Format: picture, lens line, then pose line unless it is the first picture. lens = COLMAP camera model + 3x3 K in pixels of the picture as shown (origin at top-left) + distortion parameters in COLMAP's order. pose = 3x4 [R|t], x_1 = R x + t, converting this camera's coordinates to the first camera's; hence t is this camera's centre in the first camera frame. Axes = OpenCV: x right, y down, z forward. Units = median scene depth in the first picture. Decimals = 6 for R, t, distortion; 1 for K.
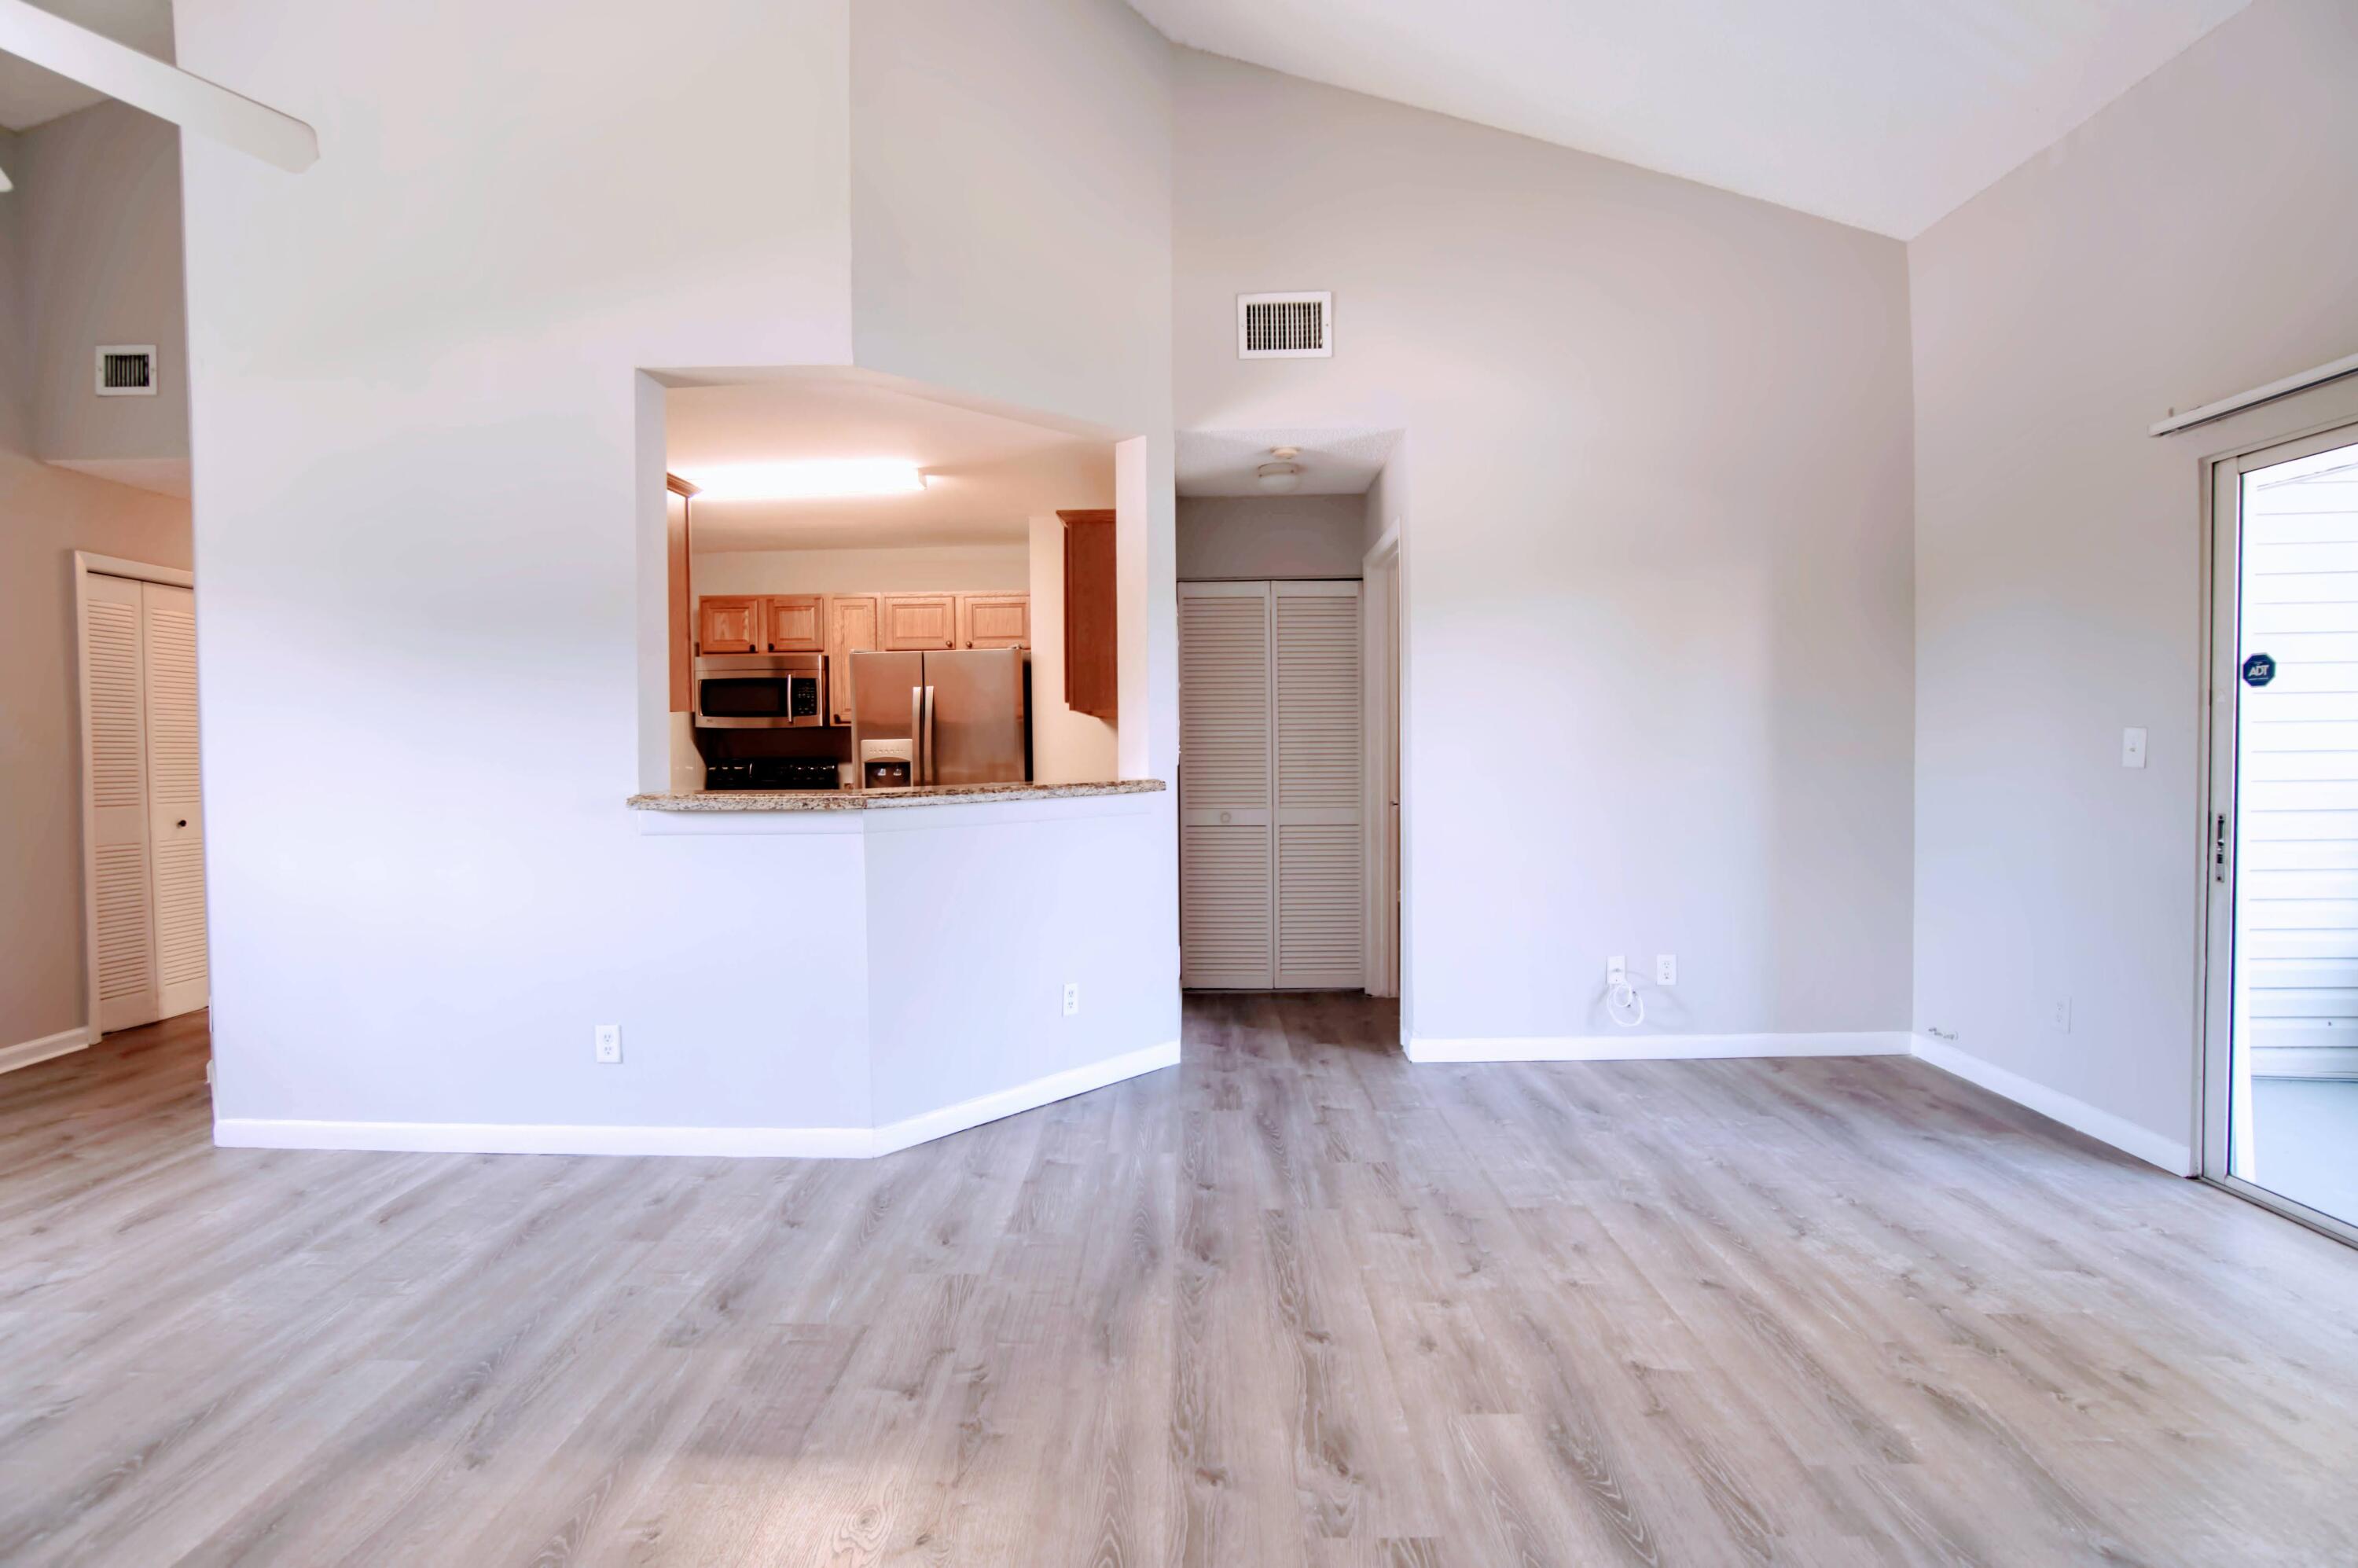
lens RADIAL K [[1077.6, 0, 1173.2], [0, 1077.6, 768.4], [0, 0, 1]] dist [-0.044395, 0.013373]
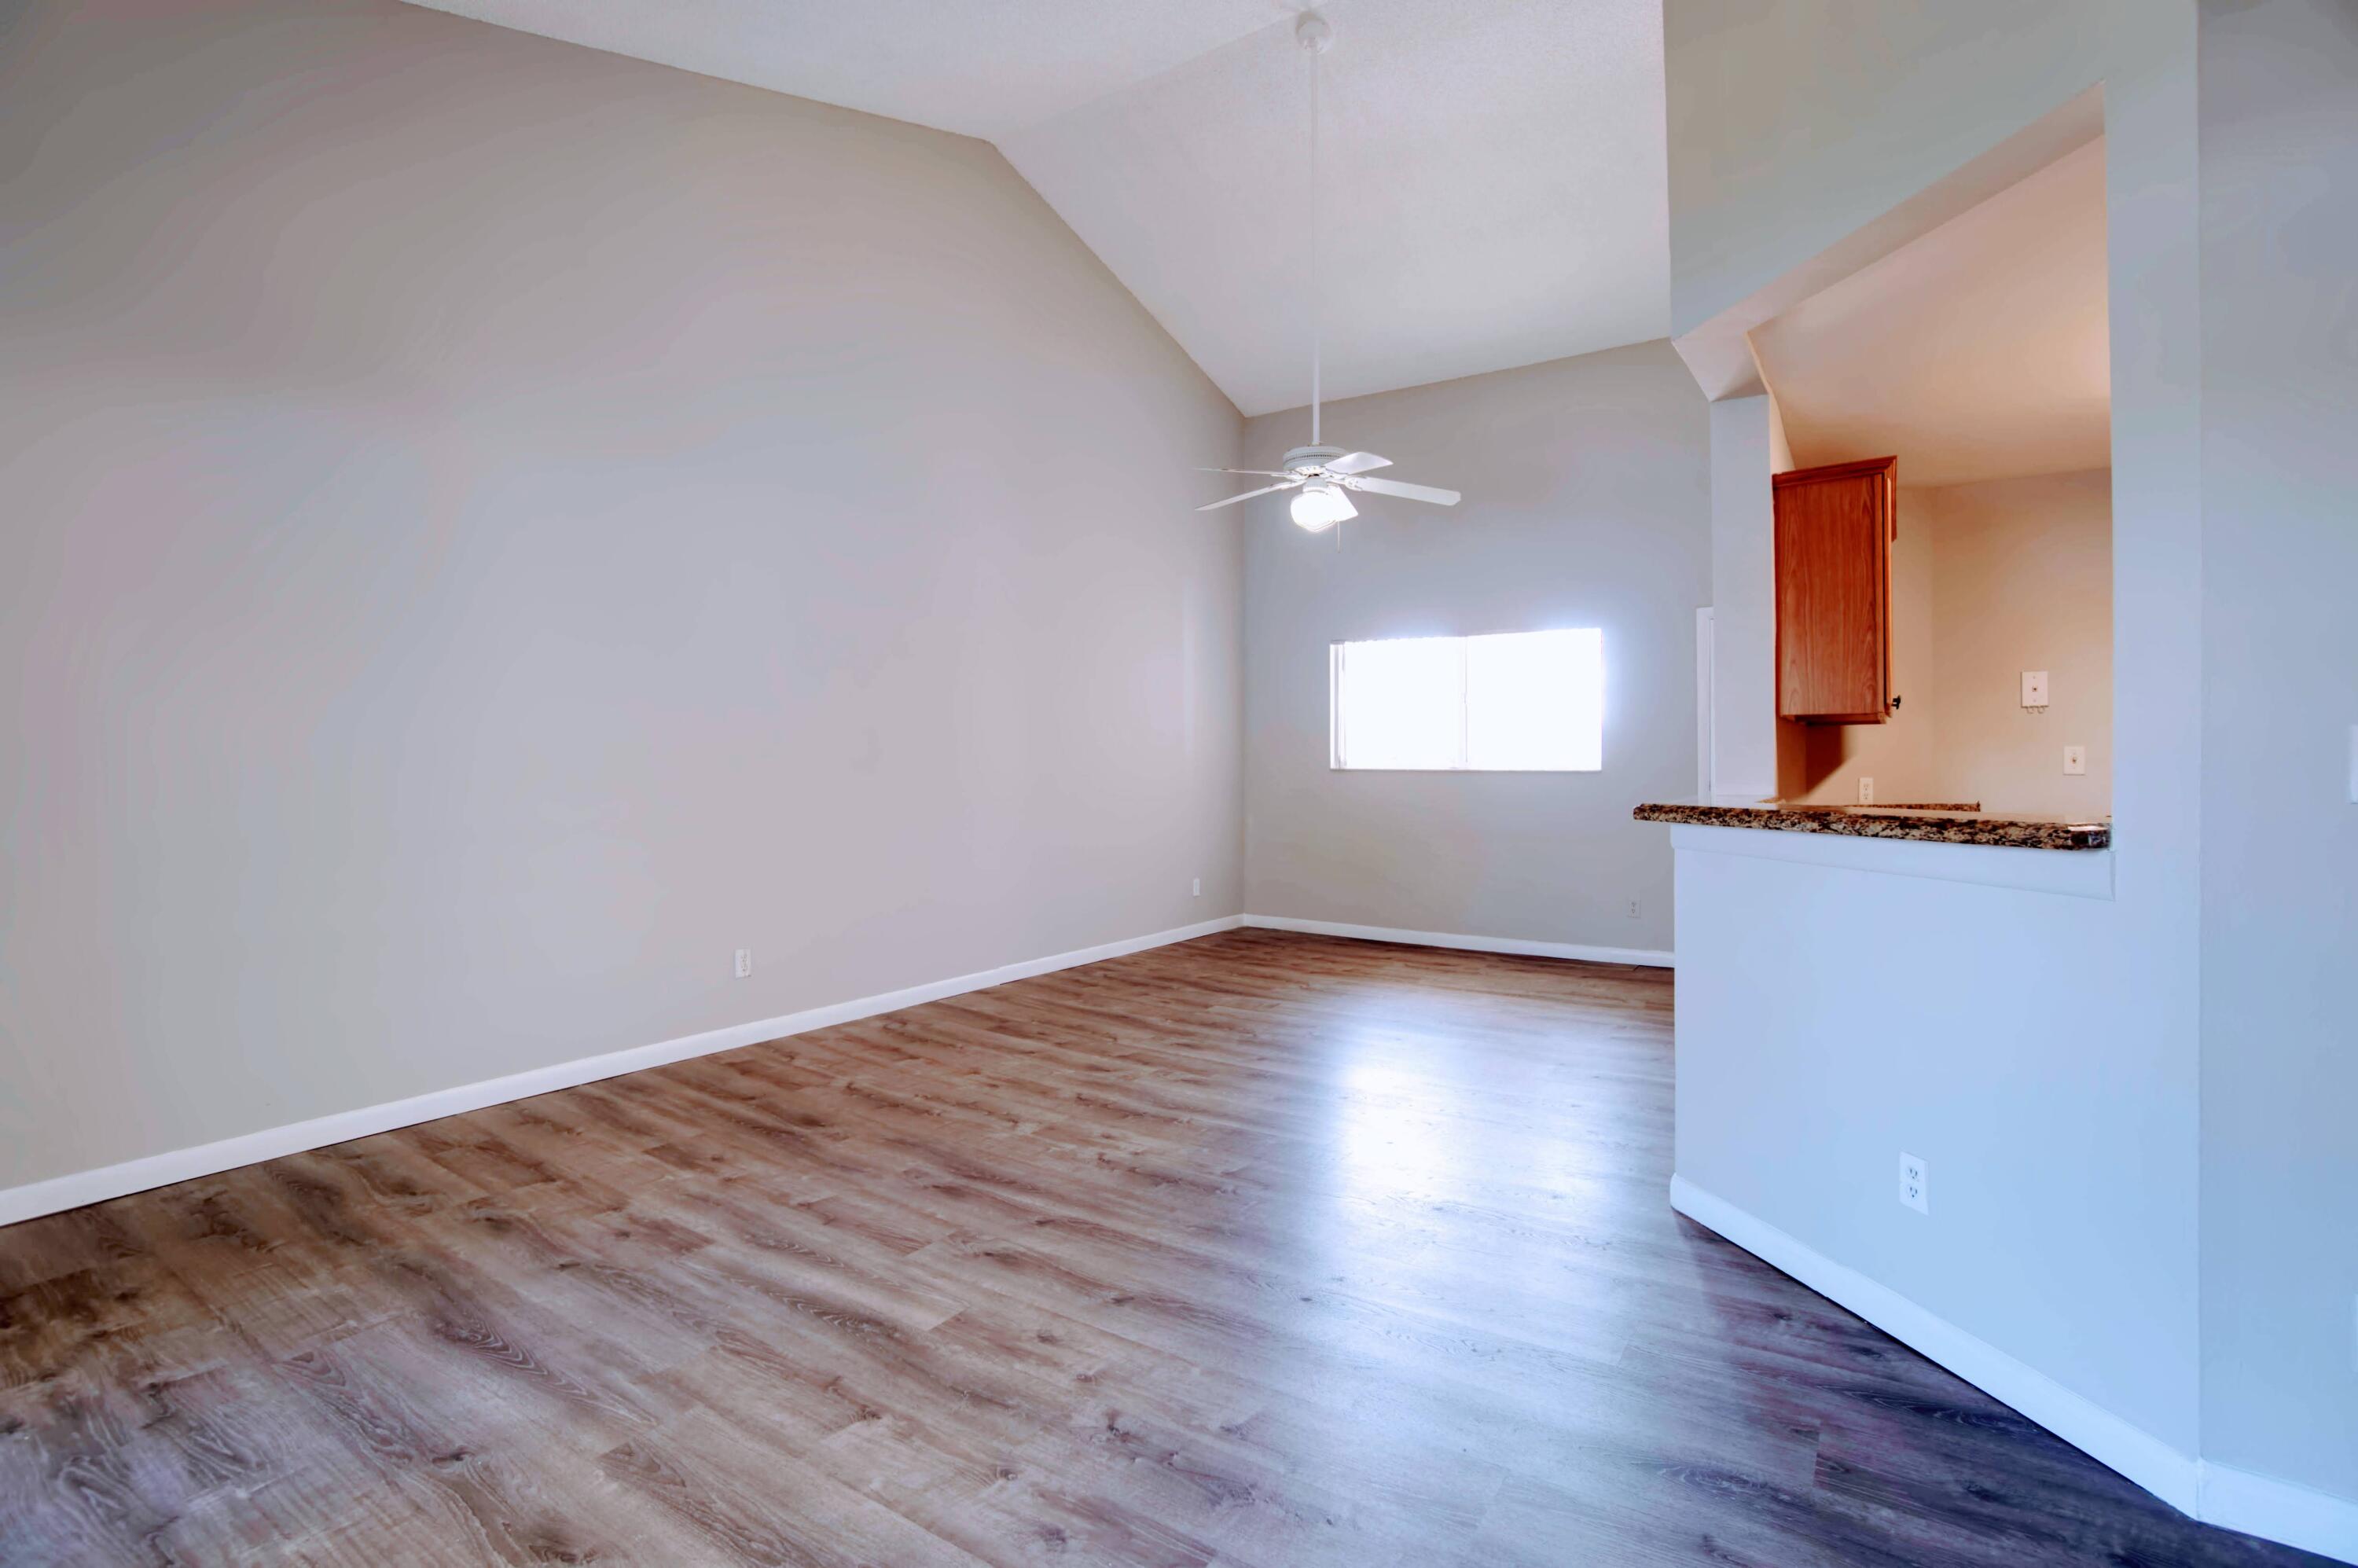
lens RADIAL K [[1077.6, 0, 1188.3], [0, 1077.6, 788.7], [0, 0, 1]] dist [-0.044395, 0.013373]
pose [[-0.534632, 0.029147, -0.844582, 0.711358], [-0.004609, 0.999290, 0.037403, -0.025144], [0.845072, 0.023890, -0.534118, 1.146171]]
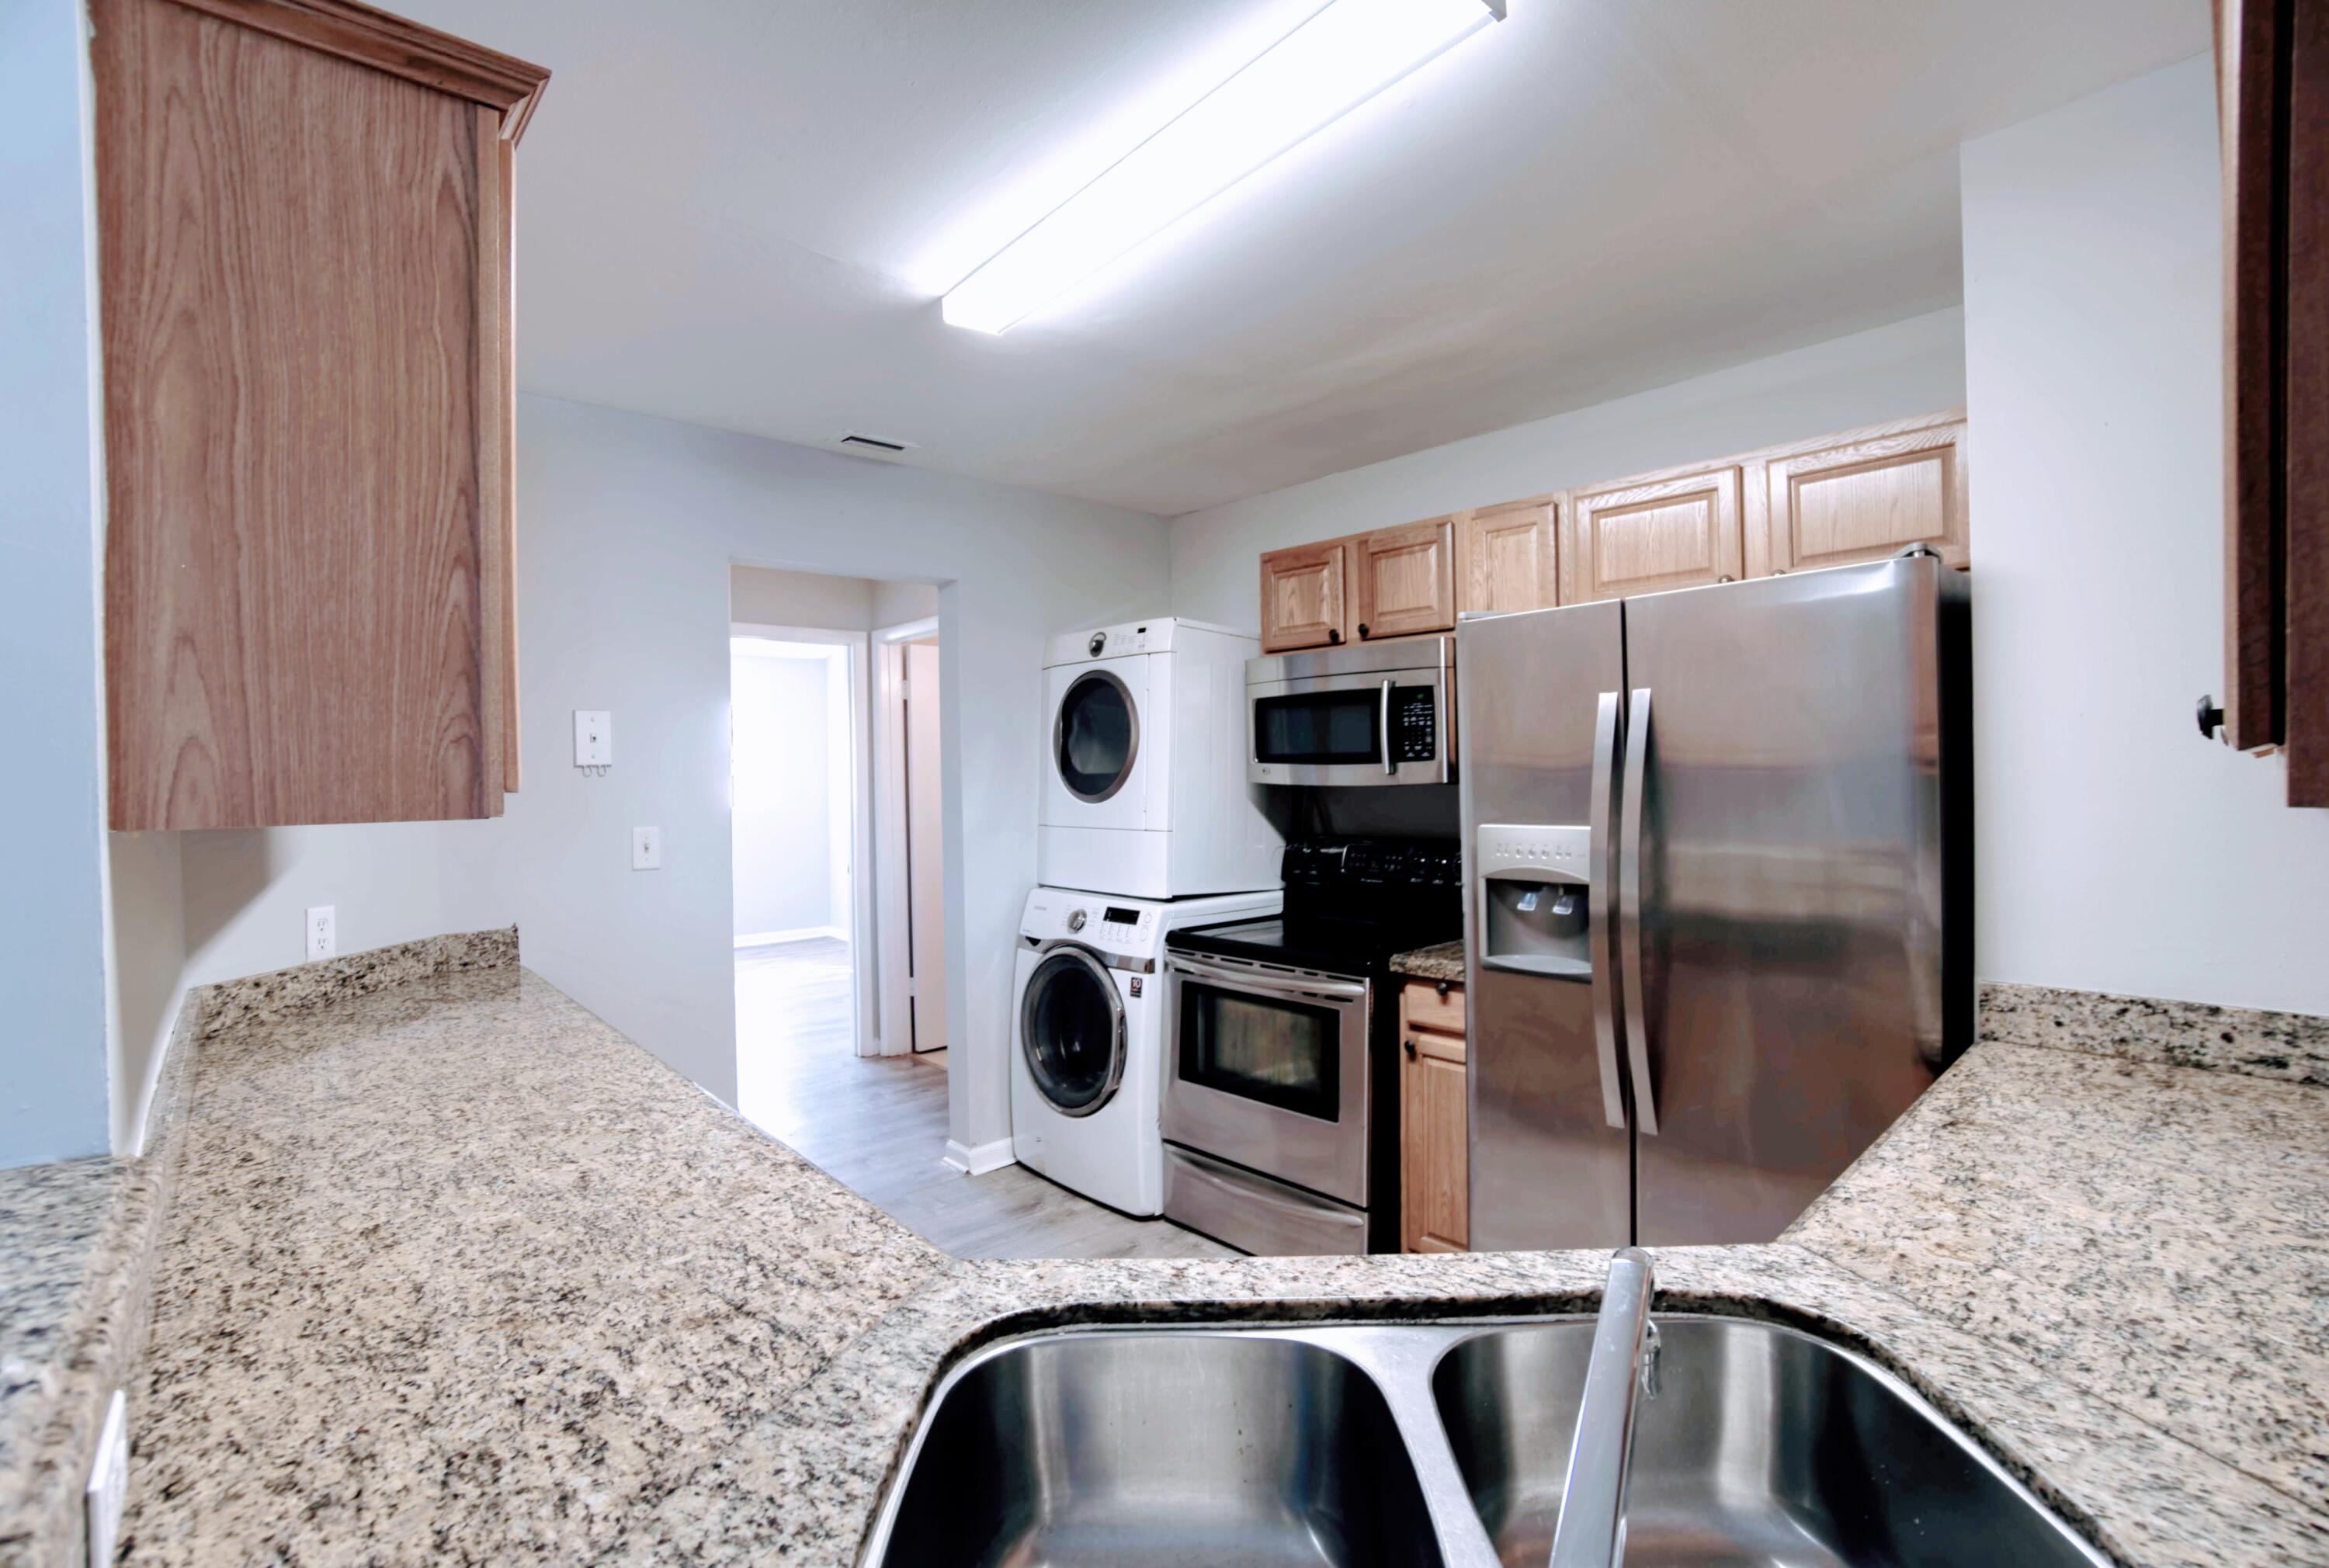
lens RADIAL K [[1070.0, 0, 1097.2], [0, 1070.0, 775.6], [0, 0, 1]] dist [-0.049816, 0.020865]
pose [[0.653897, 0.000921, -0.756583, -0.125608], [-0.005923, 0.999975, -0.003901, -0.076228], [0.756561, 0.007032, 0.653886, 1.089366]]
